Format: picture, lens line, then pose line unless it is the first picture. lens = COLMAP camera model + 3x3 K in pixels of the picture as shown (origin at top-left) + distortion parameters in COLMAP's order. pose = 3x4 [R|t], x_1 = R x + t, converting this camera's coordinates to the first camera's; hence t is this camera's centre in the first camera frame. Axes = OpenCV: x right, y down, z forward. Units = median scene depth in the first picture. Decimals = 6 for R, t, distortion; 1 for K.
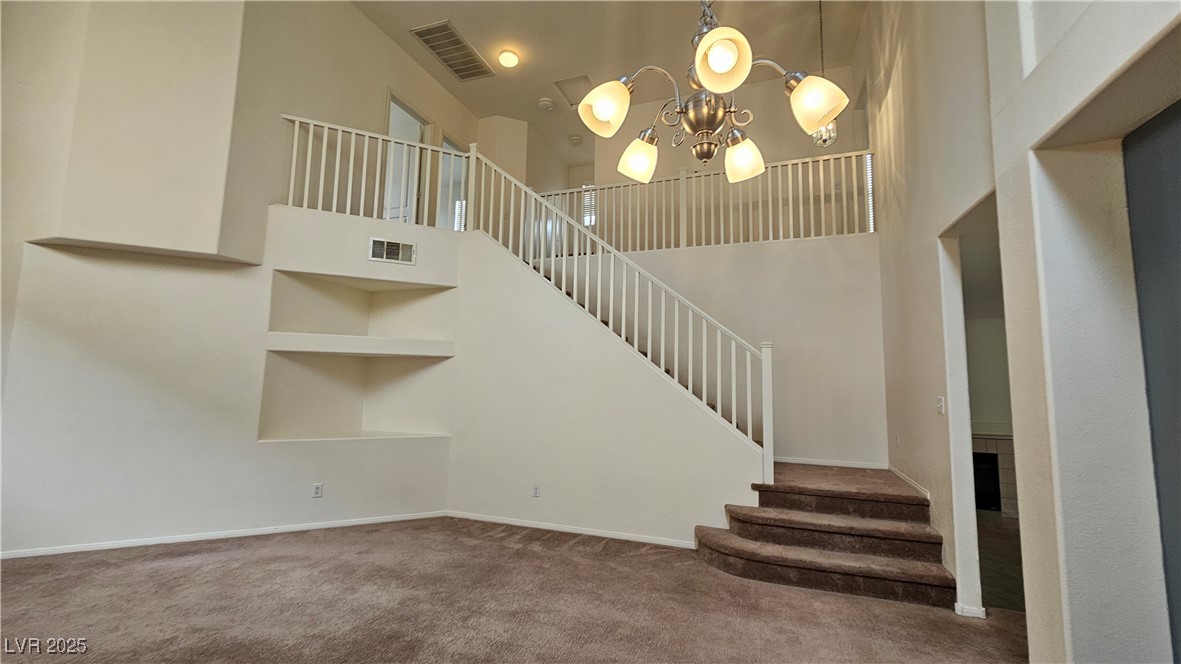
lens RADIAL K [[486.3, 0, 595.4], [0, 486.3, 328.3], [0, 0, 1]] dist [-0.000479, -0.000063]
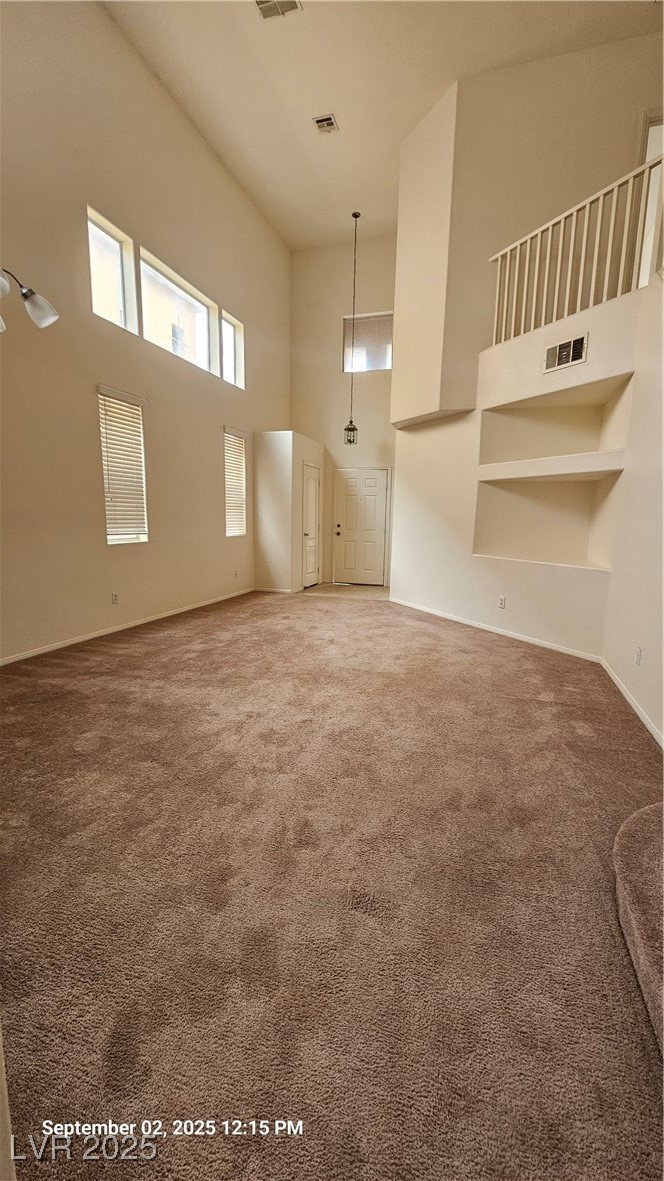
lens RADIAL K [[486.3, 0, 336.5], [0, 486.3, 595.9], [0, 0, 1]] dist [-0.000479, -0.000063]
pose [[0.039117, 0.147732, -0.988254, 0.544048], [0.085846, 0.984857, 0.150622, 0.112637], [0.995540, -0.090730, 0.025842, 0.580554]]
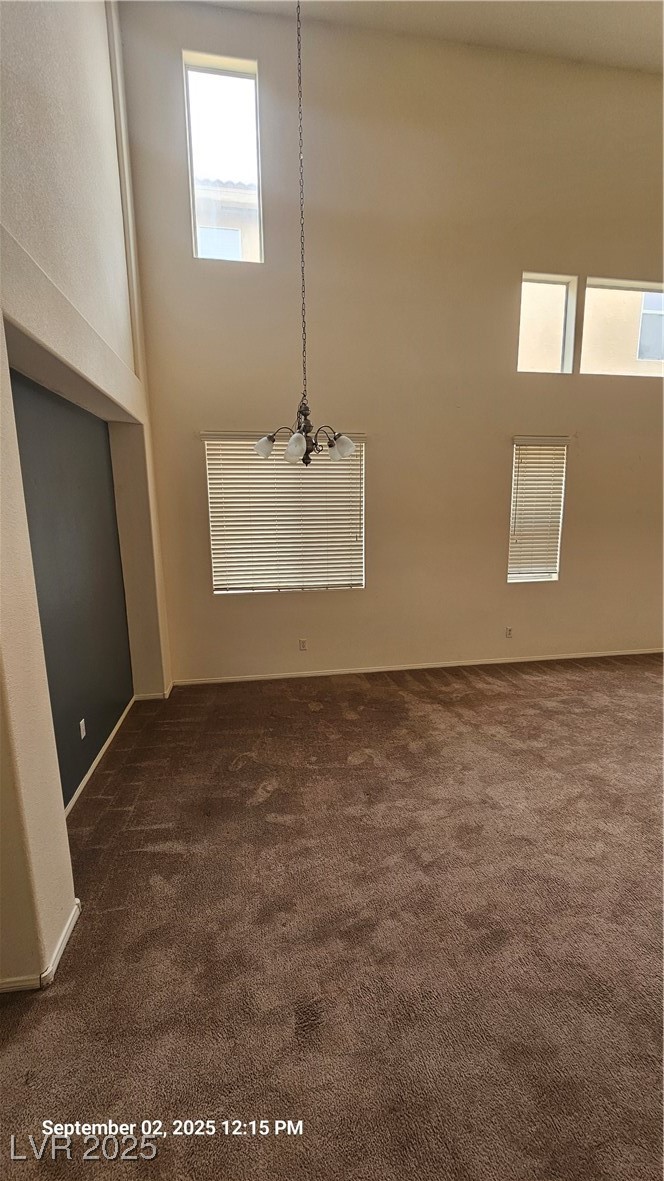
lens RADIAL K [[481.2, 0, 331.0], [0, 481.2, 593.5], [0, 0, 1]] dist [-0.001345, -0.000144]
pose [[-0.867221, 0.083111, -0.490939, 0.369399], [0.046244, 0.995154, 0.086781, 0.023764], [0.495772, 0.052555, -0.866861, 0.908692]]
